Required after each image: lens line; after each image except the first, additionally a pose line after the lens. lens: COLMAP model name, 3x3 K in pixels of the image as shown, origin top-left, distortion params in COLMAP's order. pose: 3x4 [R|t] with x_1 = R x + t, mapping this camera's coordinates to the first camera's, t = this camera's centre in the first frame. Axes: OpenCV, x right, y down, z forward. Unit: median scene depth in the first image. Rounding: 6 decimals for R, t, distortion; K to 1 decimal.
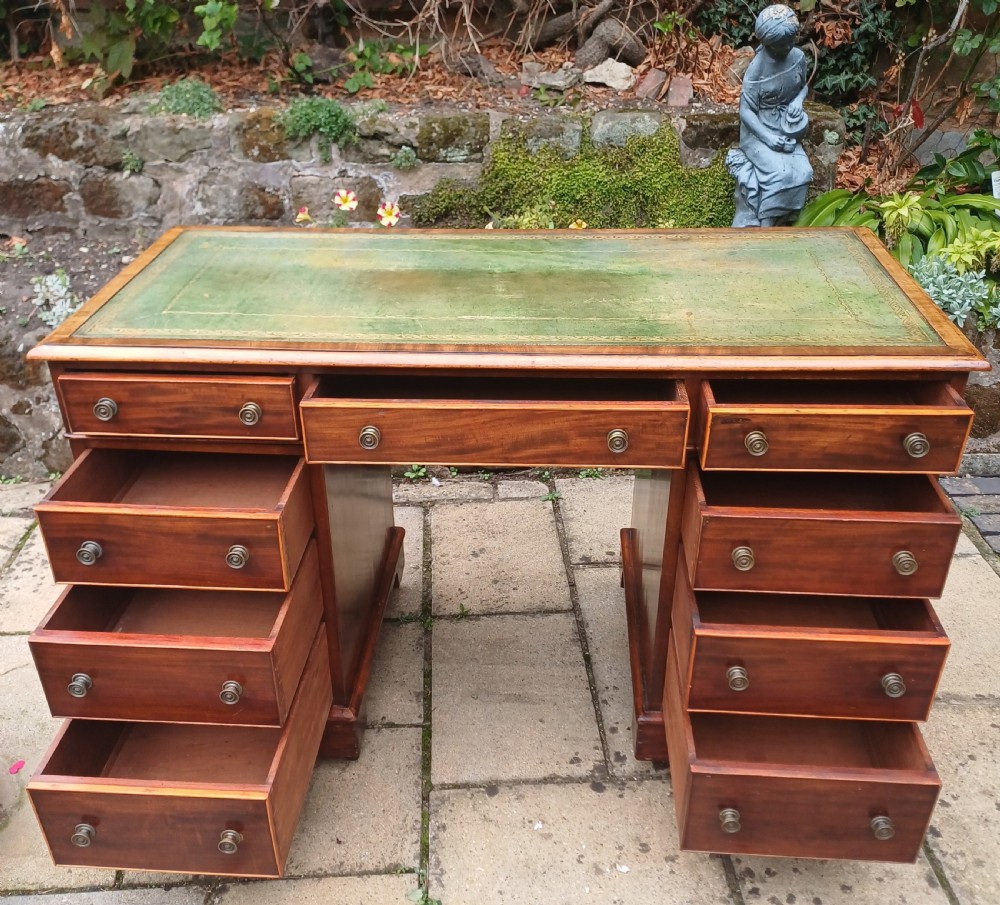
lens RADIAL K [[994.8, 0, 487.2], [0, 994.8, 505.0], [0, 0, 1]] dist [0.054607, 0.000000]
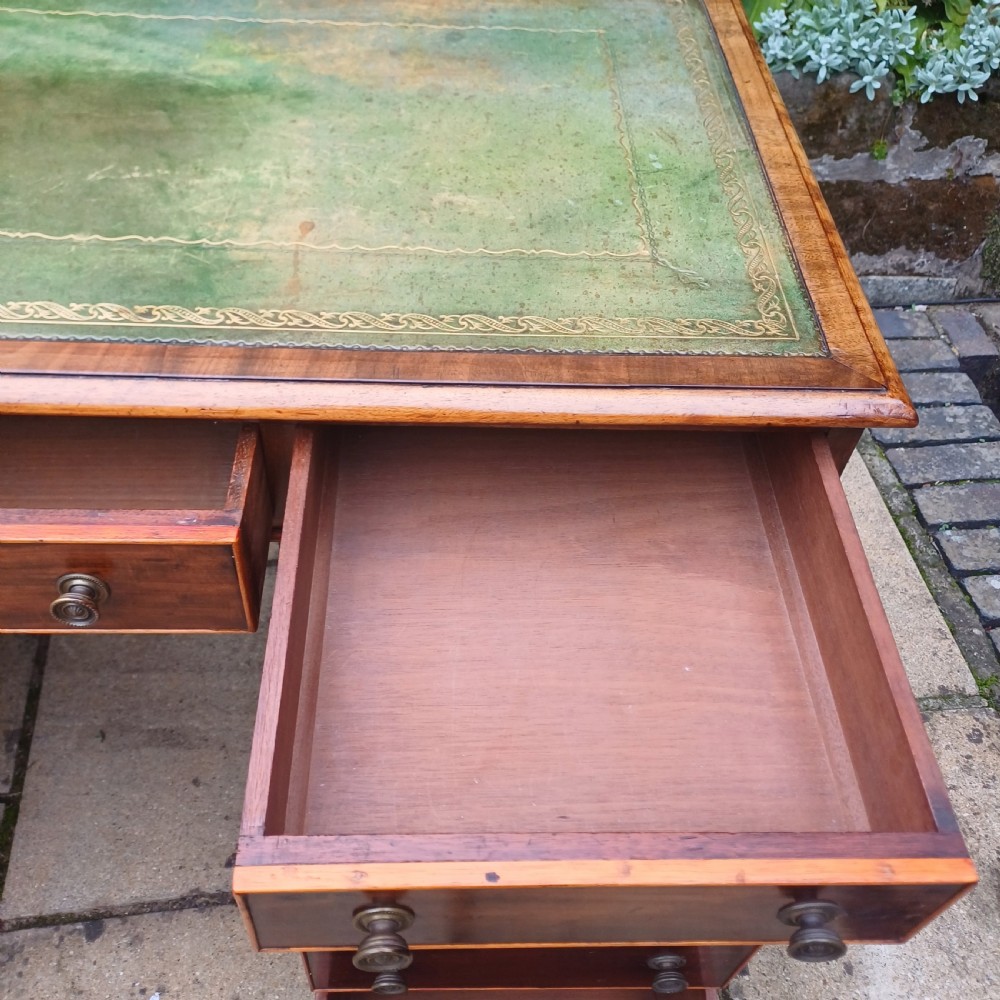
lens RADIAL K [[1001.7, 0, 485.1], [0, 1001.7, 501.5], [0, 0, 1]] dist [0.035974, 0.000000]
pose [[0.994266, -0.025234, 0.103913, 0.142929], [-0.007408, 0.953167, 0.302353, -0.129795], [-0.106676, -0.301389, 0.947515, 0.319519]]
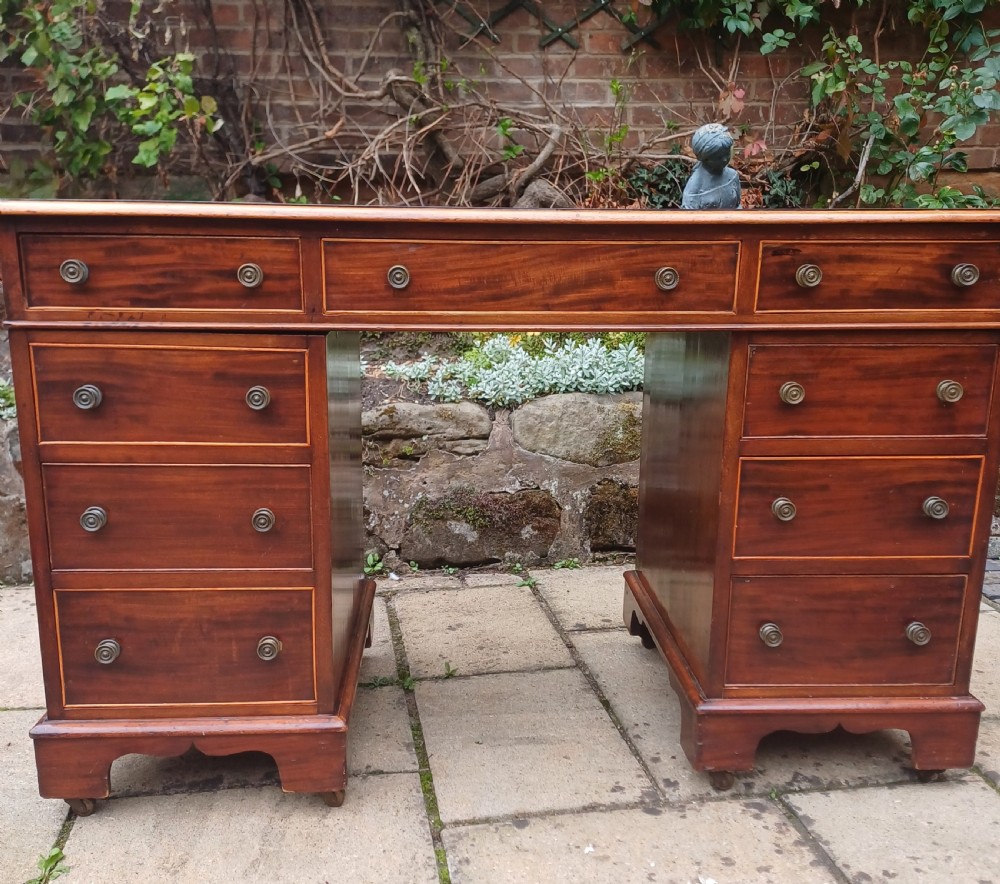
lens RADIAL K [[1025.6, 0, 511.7], [0, 1025.6, 505.7], [0, 0, 1]] dist [0.060230, 0.000000]
pose [[0.990746, -0.013932, 0.135014, -0.079169], [0.053027, 0.955395, -0.290532, 0.207544], [-0.124944, 0.295003, 0.947292, 0.119945]]
